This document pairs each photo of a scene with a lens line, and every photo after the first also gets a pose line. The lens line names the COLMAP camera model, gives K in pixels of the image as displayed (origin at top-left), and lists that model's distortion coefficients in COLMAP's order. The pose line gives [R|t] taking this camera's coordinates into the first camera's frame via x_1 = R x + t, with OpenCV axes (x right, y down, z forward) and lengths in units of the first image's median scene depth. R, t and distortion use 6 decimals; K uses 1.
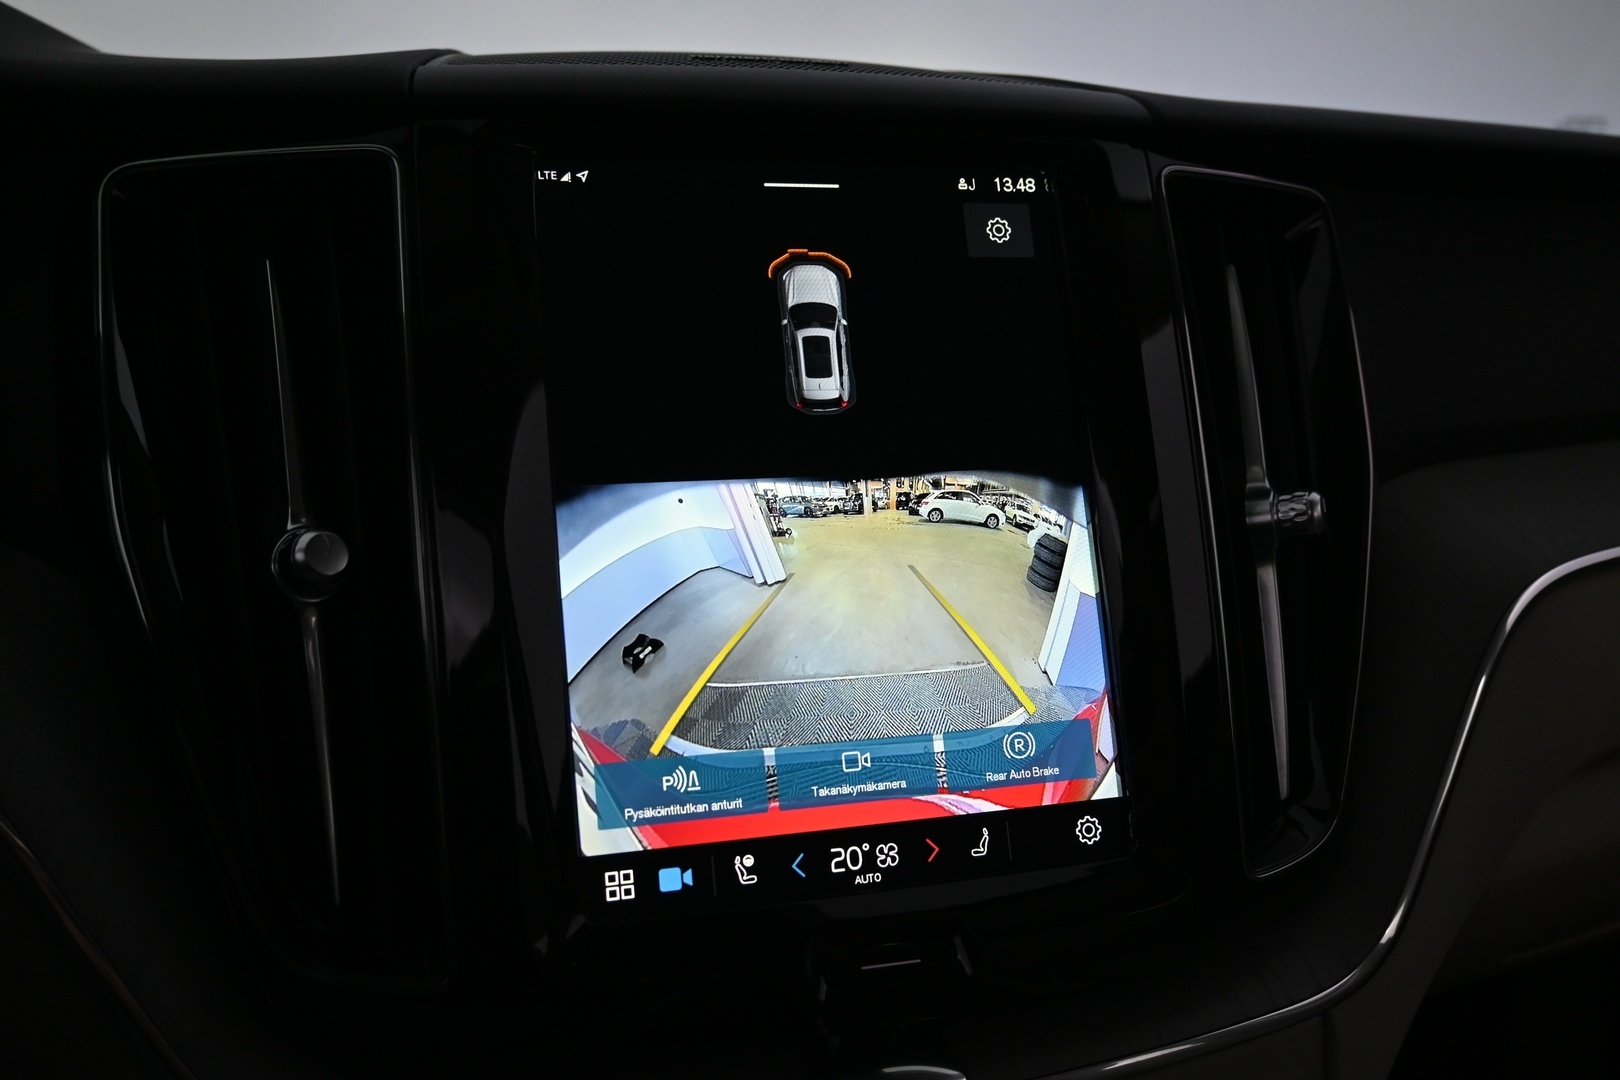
lens RADIAL K [[1351.7, 0, 813.8], [0, 1351.7, 543.0], [0, 0, 1]] dist [-0.012254, 0.003653]
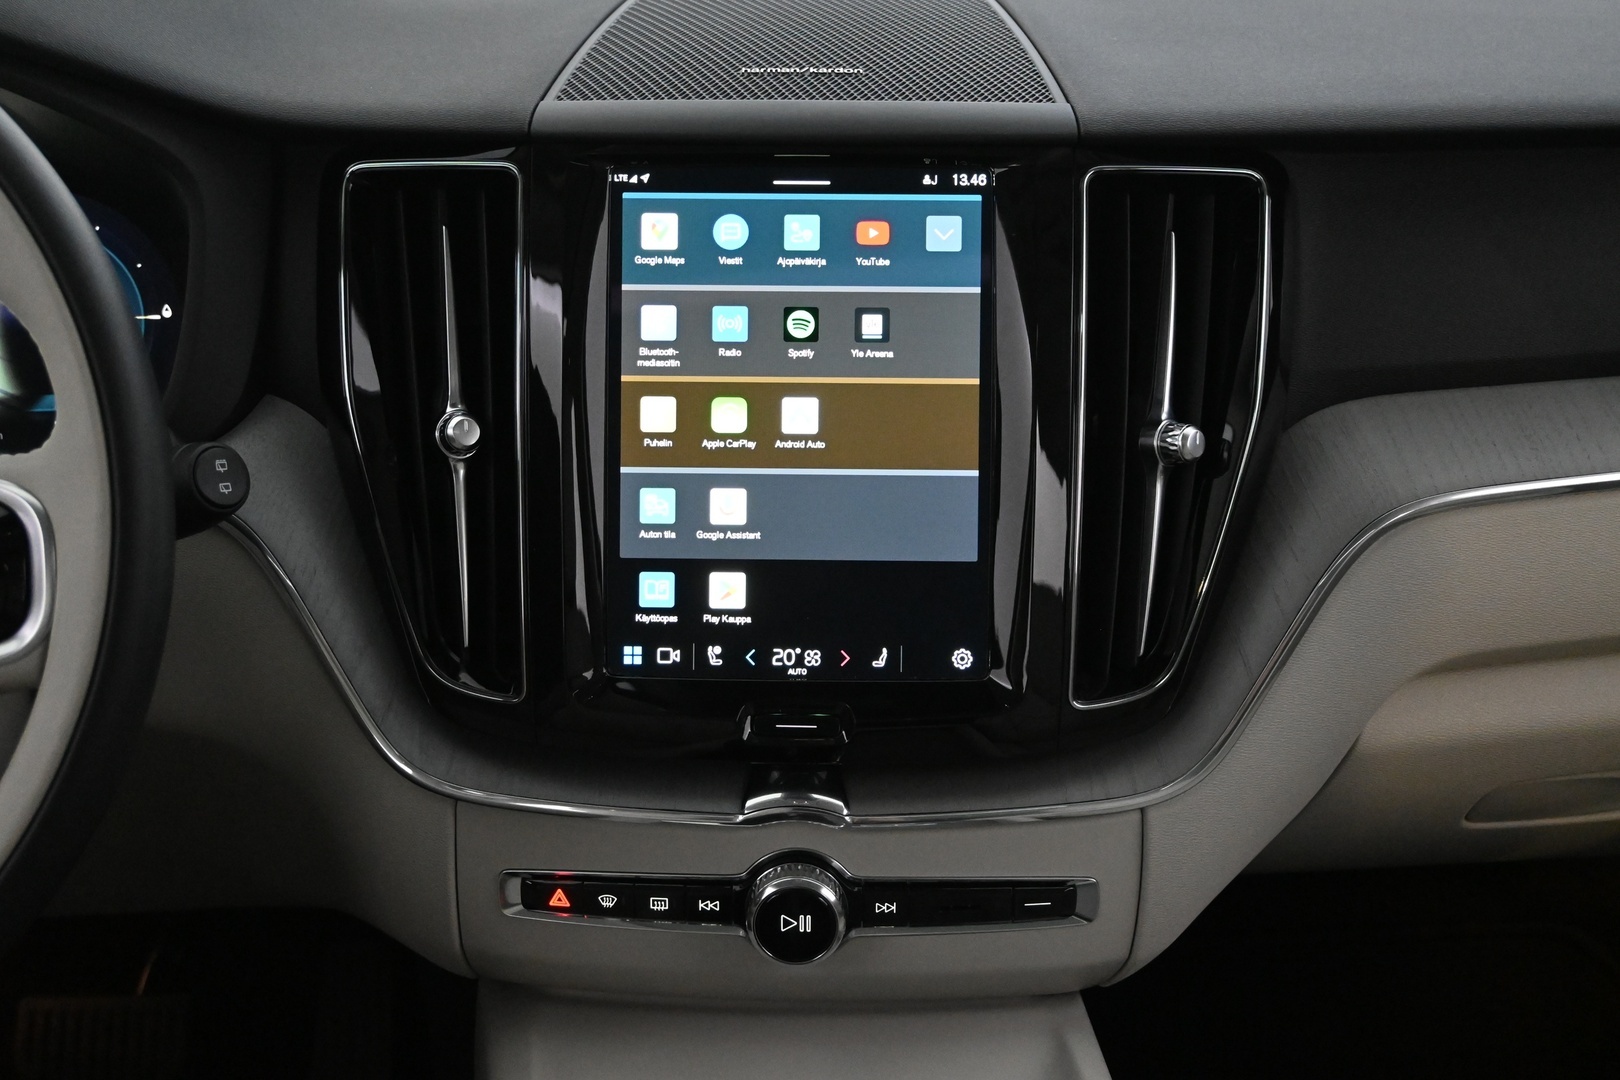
lens RADIAL K [[2152.1, 0, 806.8], [0, 2152.1, 545.5], [0, 0, 1]] dist [0.020657, 0.000000]
pose [[0.958754, 0.102335, -0.265176, 0.667954], [-0.058349, 0.983930, 0.168749, -0.292191], [0.278184, -0.146316, 0.949318, -1.241427]]
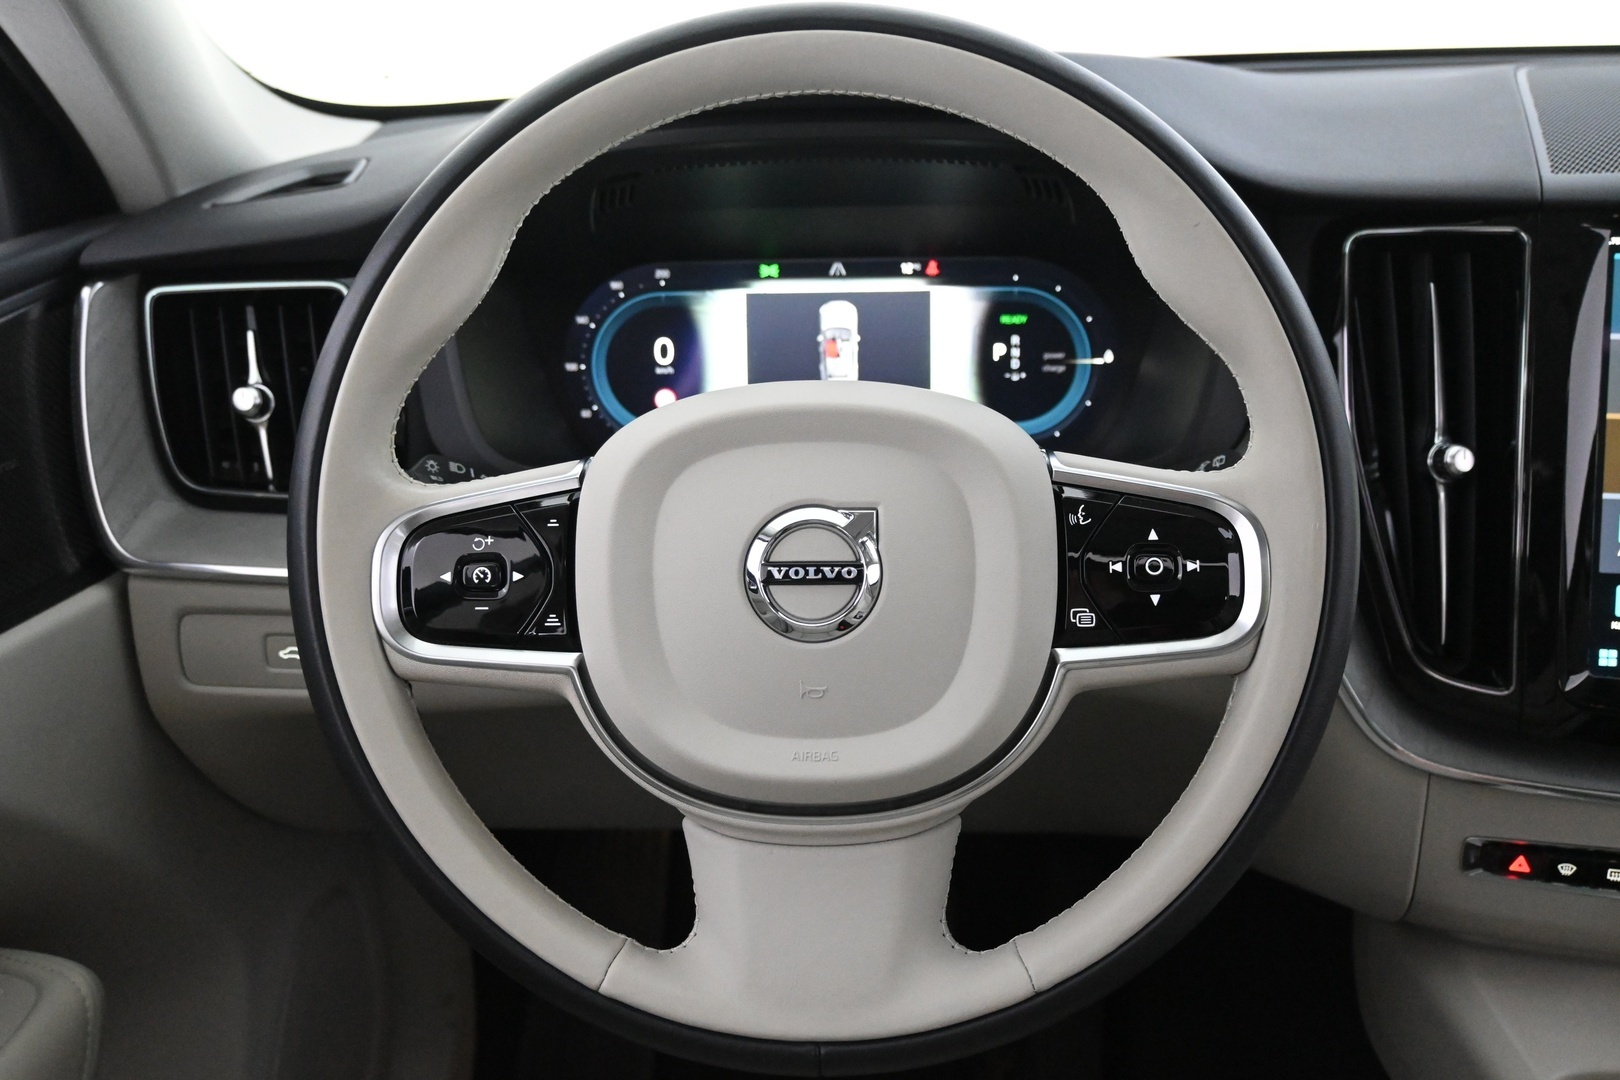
lens RADIAL K [[1538.7, 0, 810.6], [0, 1538.7, 543.8], [0, 0, 1]] dist [-0.009354, 0.000000]
pose [[0.899778, 0.131615, -0.416025, -0.259025], [-0.059889, 0.981652, 0.181032, -0.192327], [0.432218, -0.137973, 0.891151, -1.200044]]
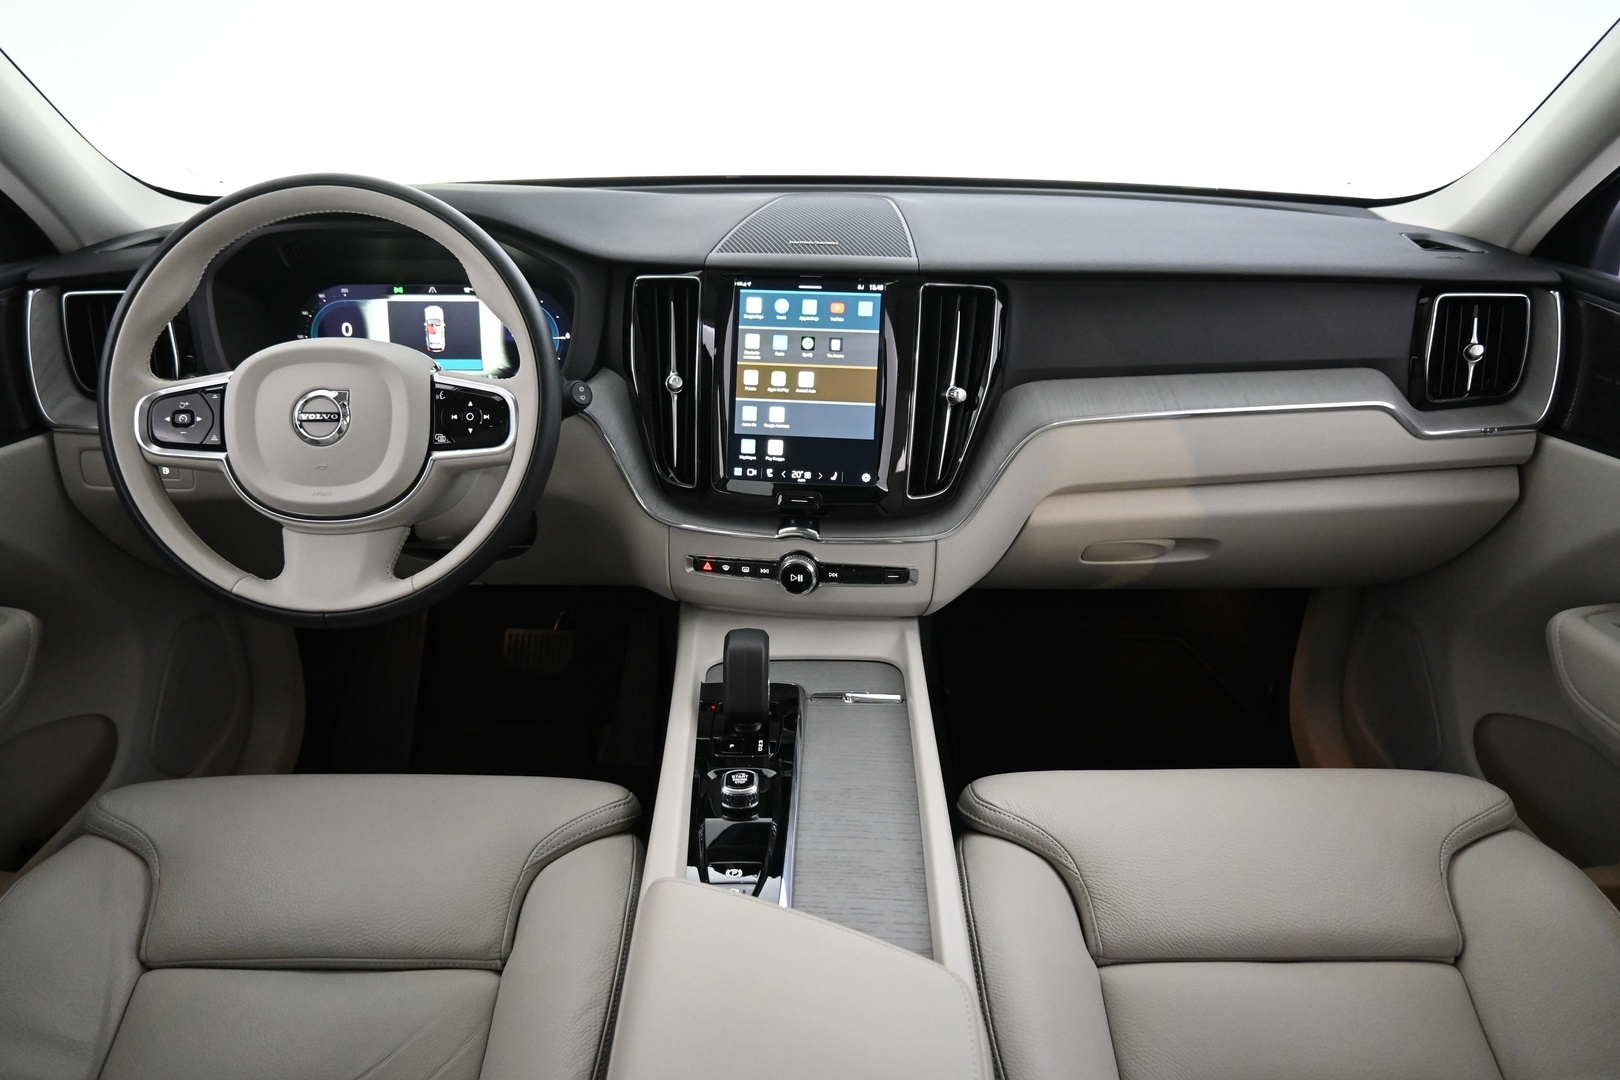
lens RADIAL K [[1102.5, 0, 816.8], [0, 1102.5, 547.1], [0, 0, 1]] dist [-0.007687, 0.000121]
pose [[0.928722, 0.155398, -0.336641, 1.160207], [-0.081414, 0.971243, 0.223737, -0.269857], [0.361728, -0.180383, 0.914666, -1.874087]]
